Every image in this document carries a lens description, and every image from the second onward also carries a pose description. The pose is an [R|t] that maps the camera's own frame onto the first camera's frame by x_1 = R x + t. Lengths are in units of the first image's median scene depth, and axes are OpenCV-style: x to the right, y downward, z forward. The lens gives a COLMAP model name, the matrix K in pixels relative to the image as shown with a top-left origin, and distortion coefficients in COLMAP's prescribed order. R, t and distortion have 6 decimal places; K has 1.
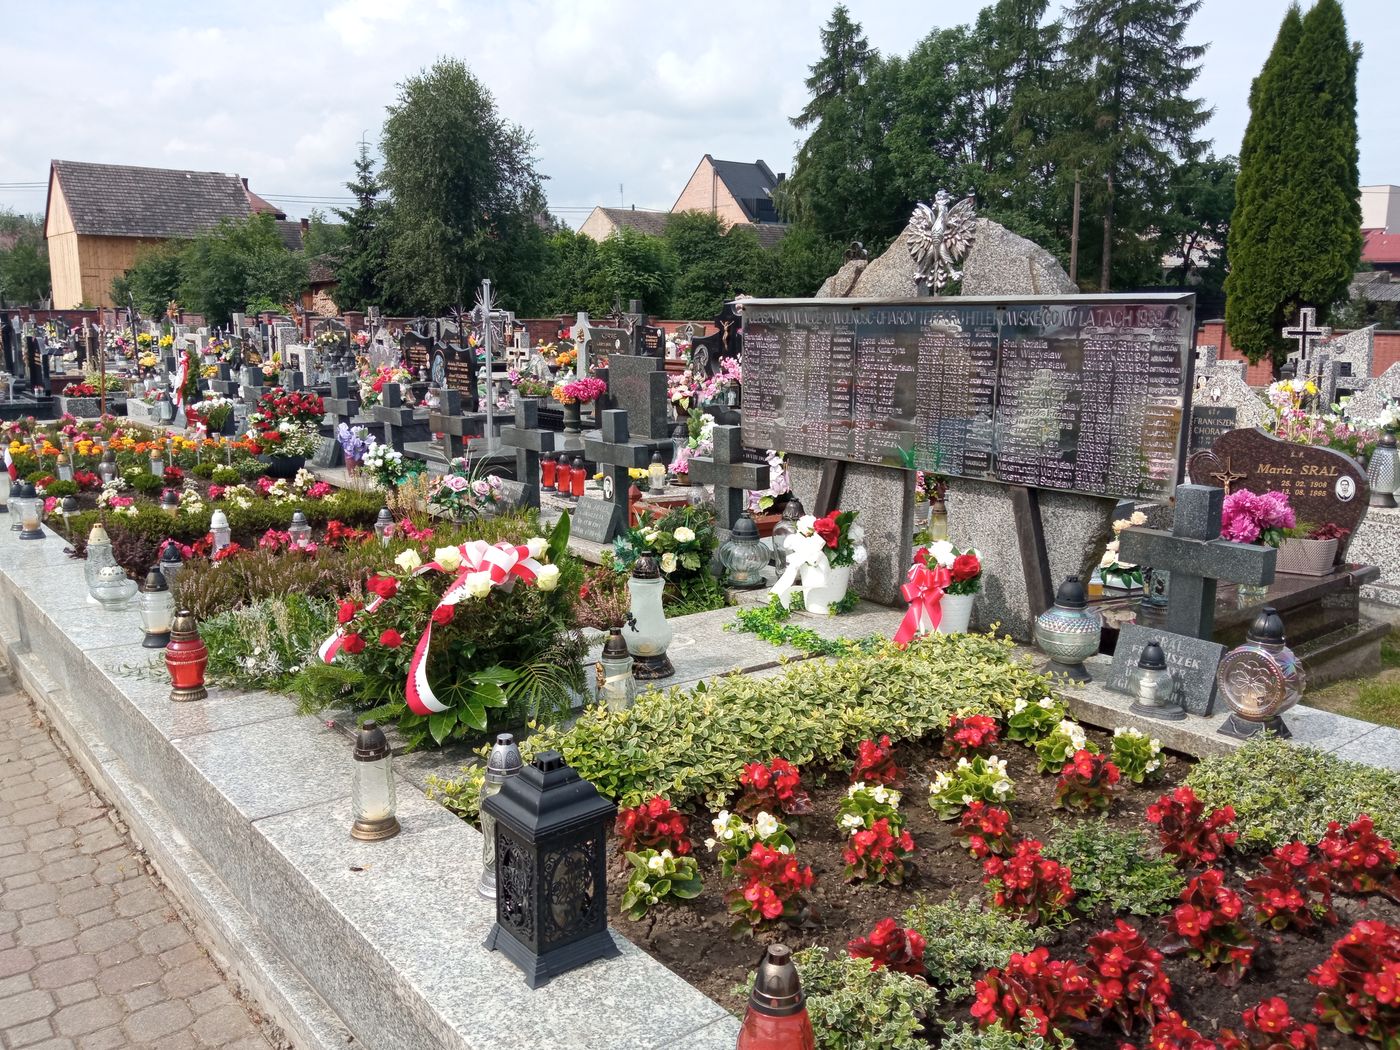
lens RADIAL K [[1202.2, 0, 701.6], [0, 1202.2, 533.3], [0, 0, 1]] dist [0.013213, -0.054407]
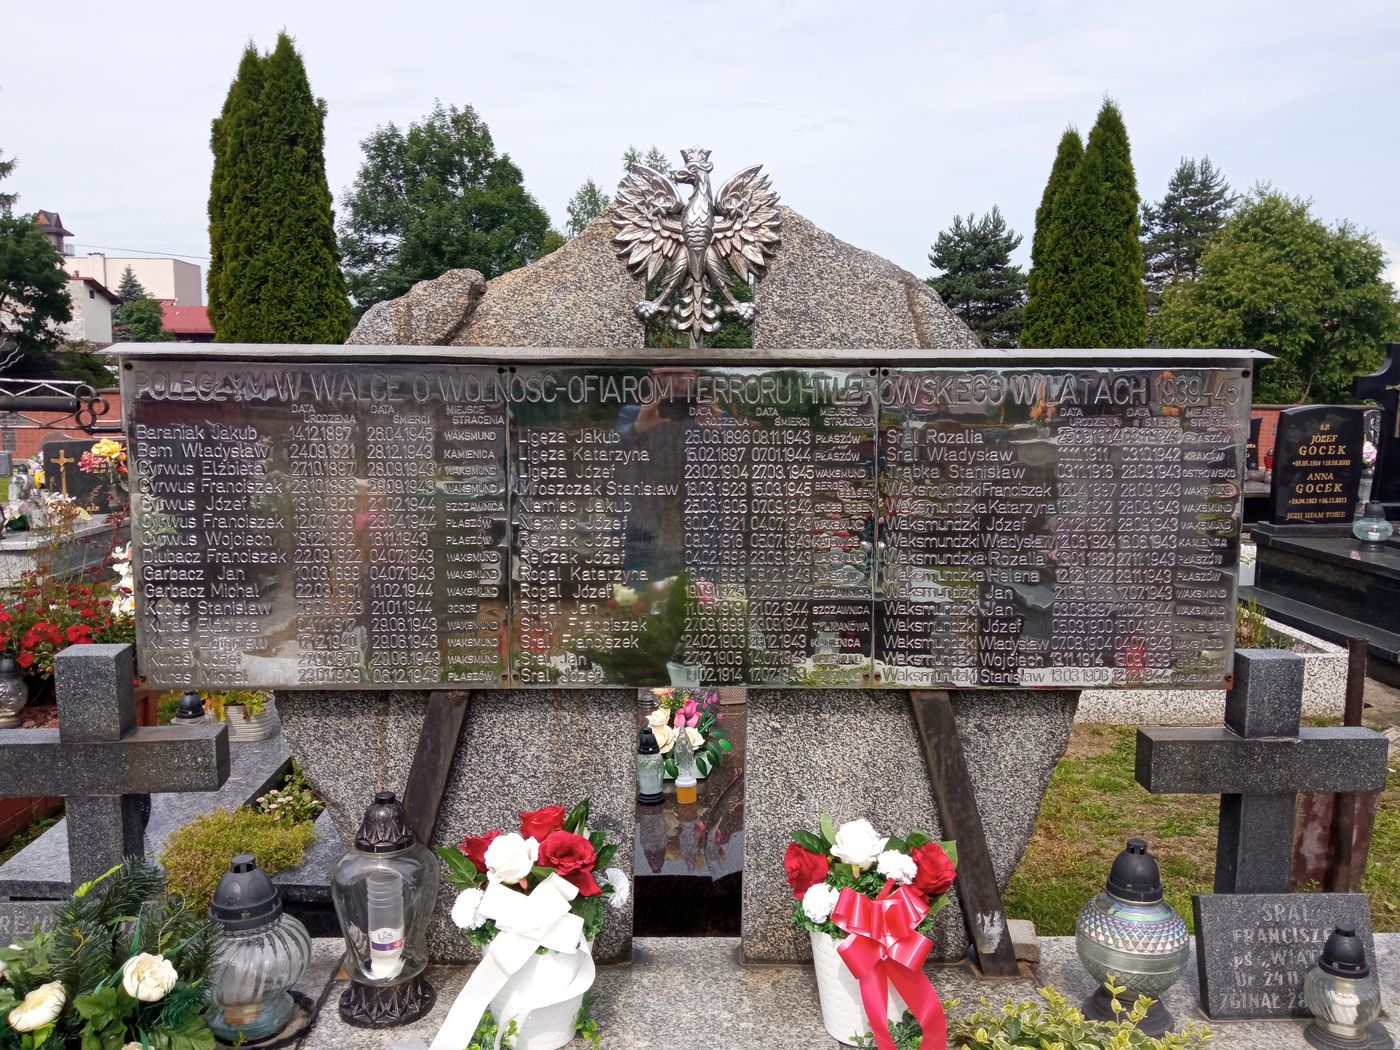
lens RADIAL K [[1202.2, 0, 700.2], [0, 1202.2, 510.8], [0, 0, 1]] dist [0.013213, -0.054407]
pose [[0.584553, -0.081646, 0.807237, -0.207469], [0.141395, 0.989951, -0.002264, -0.117373], [-0.798940, 0.115463, 0.590223, 0.651333]]
